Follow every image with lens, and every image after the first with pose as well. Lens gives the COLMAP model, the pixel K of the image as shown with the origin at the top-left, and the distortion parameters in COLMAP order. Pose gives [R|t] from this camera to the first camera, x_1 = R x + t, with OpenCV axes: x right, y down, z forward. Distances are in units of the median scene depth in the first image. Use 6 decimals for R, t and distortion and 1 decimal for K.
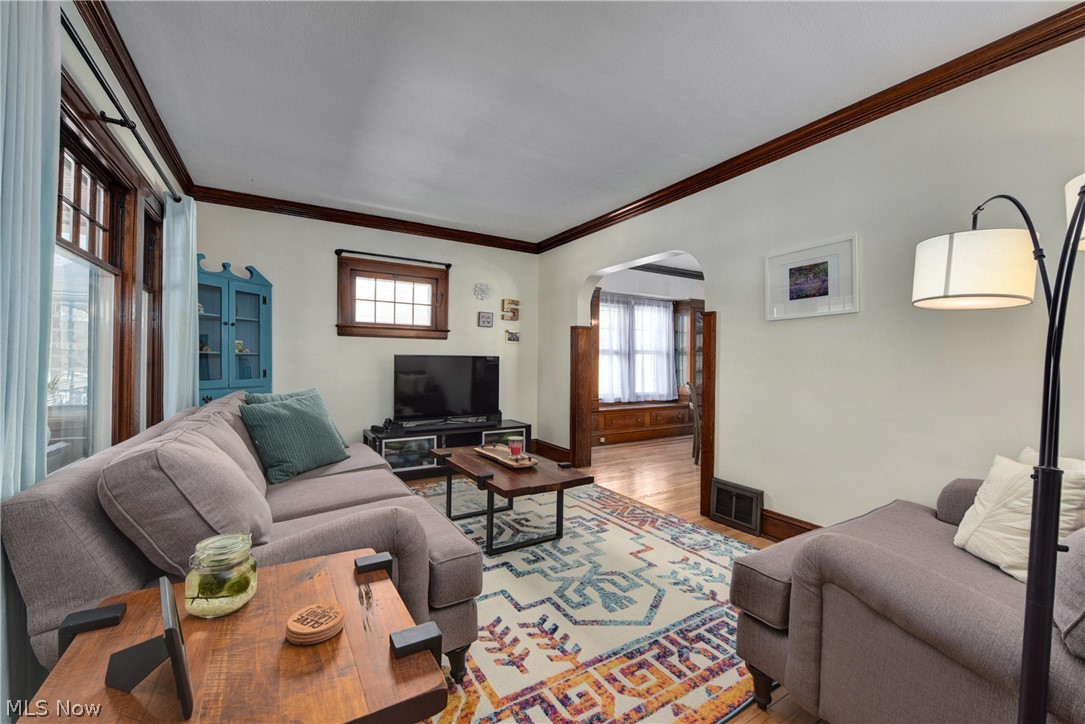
lens RADIAL K [[435.4, 0, 543.6], [0, 435.4, 363.3], [0, 0, 1]] dist [-0.006627, -0.000245]
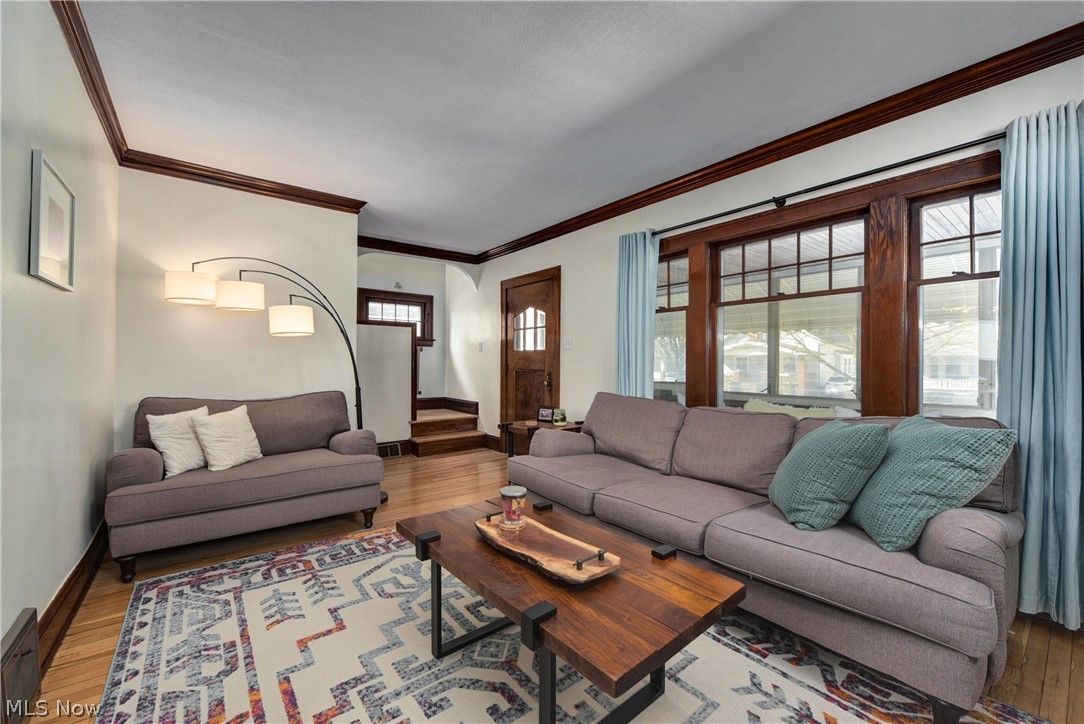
lens RADIAL K [[430.1, 0, 546.0], [0, 430.1, 364.5], [0, 0, 1]] dist [-0.000052, -0.000164]
pose [[-0.991754, -0.015727, -0.127185, -0.026995], [-0.015428, 0.999875, -0.003334, 0.000677], [0.127222, -0.001344, -0.991873, 1.383335]]
